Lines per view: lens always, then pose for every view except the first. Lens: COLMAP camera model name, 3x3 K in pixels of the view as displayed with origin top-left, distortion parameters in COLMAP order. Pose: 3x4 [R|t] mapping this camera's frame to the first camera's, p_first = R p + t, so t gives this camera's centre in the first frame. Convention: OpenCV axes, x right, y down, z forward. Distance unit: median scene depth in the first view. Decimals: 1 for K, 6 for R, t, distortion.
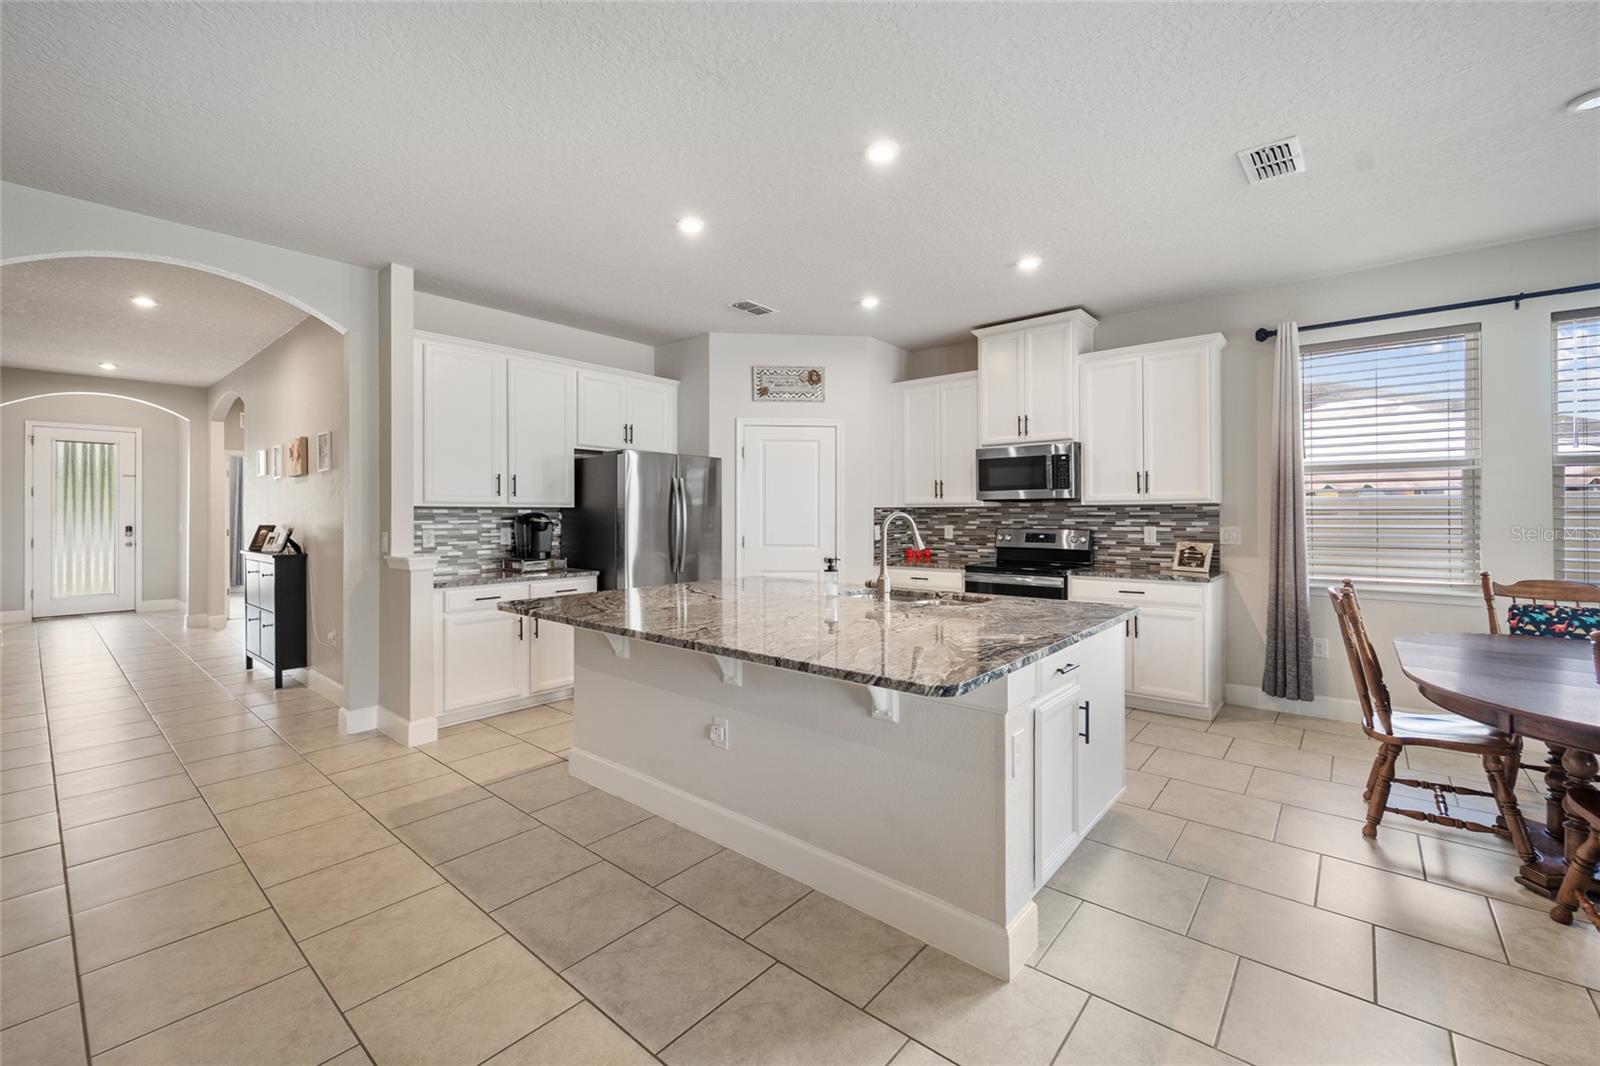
lens RADIAL K [[660.5, 0, 799.6], [0, 660.5, 525.3], [0, 0, 1]] dist [0.000217, 0.000017]
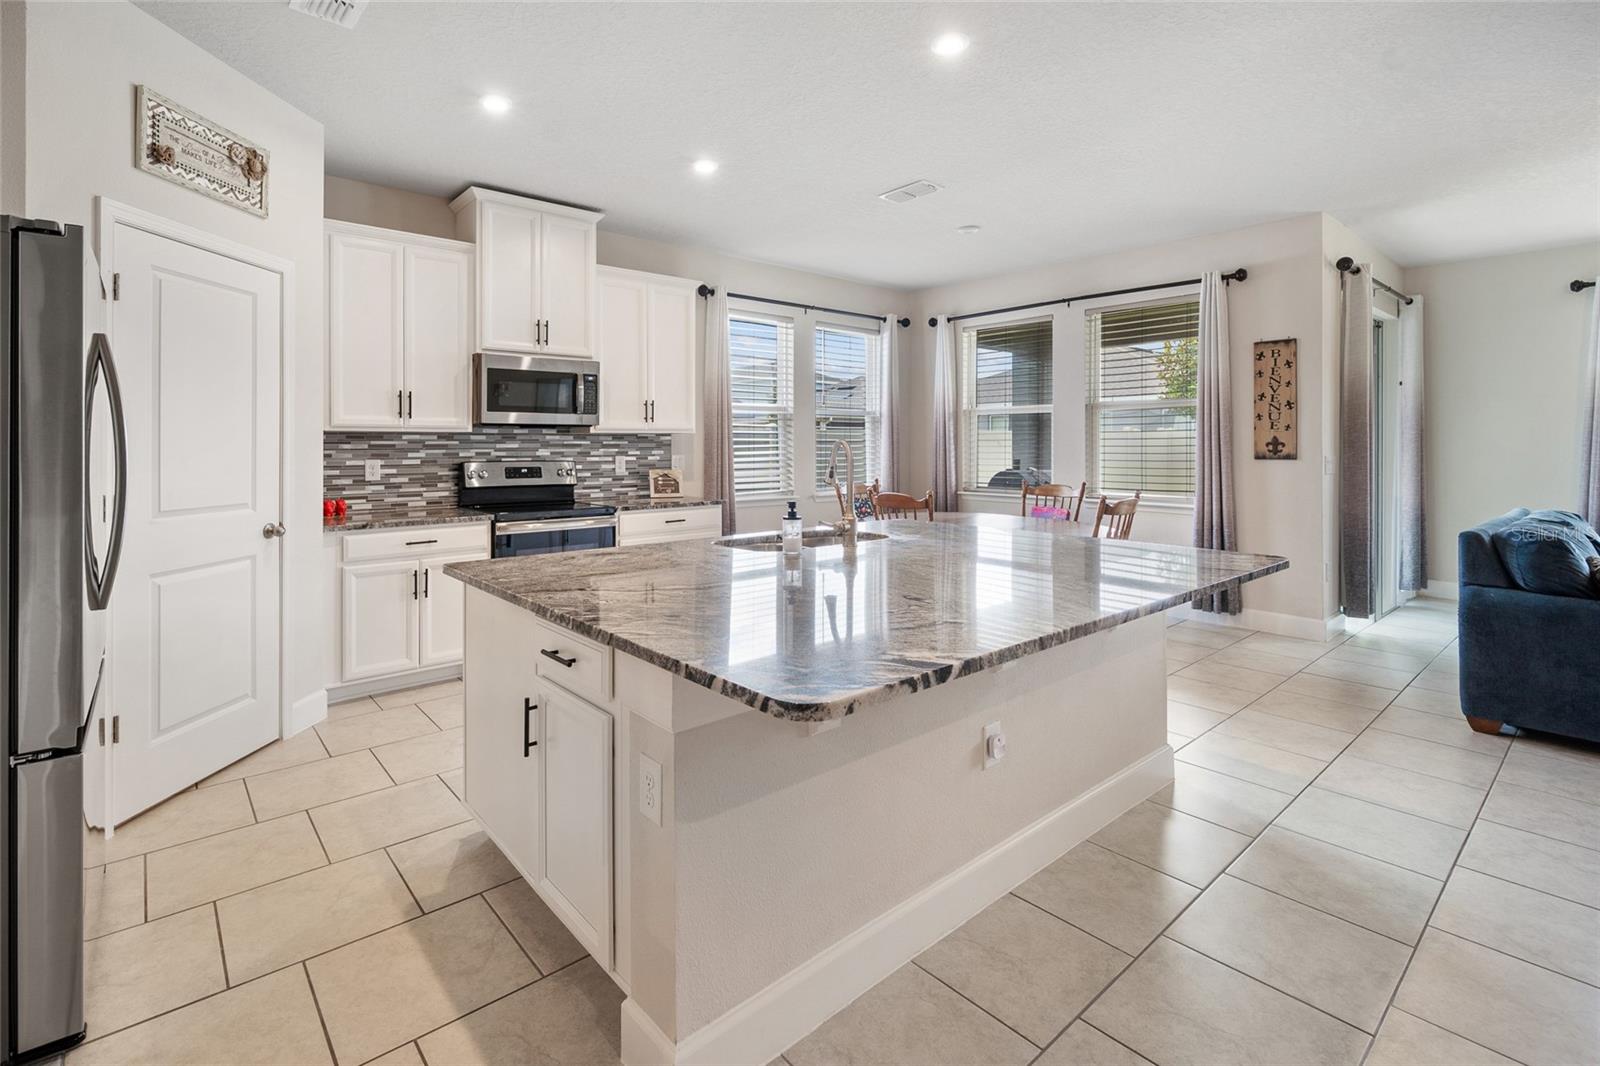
lens RADIAL K [[748.6, 0, 798.7], [0, 748.6, 447.7], [0, 0, 1]] dist [-0.001201, -0.000190]
pose [[0.146107, -0.001043, 0.989268, -0.500543], [0.017896, 0.999839, -0.001589, -0.003816], [-0.989107, 0.017936, 0.146102, 0.545635]]
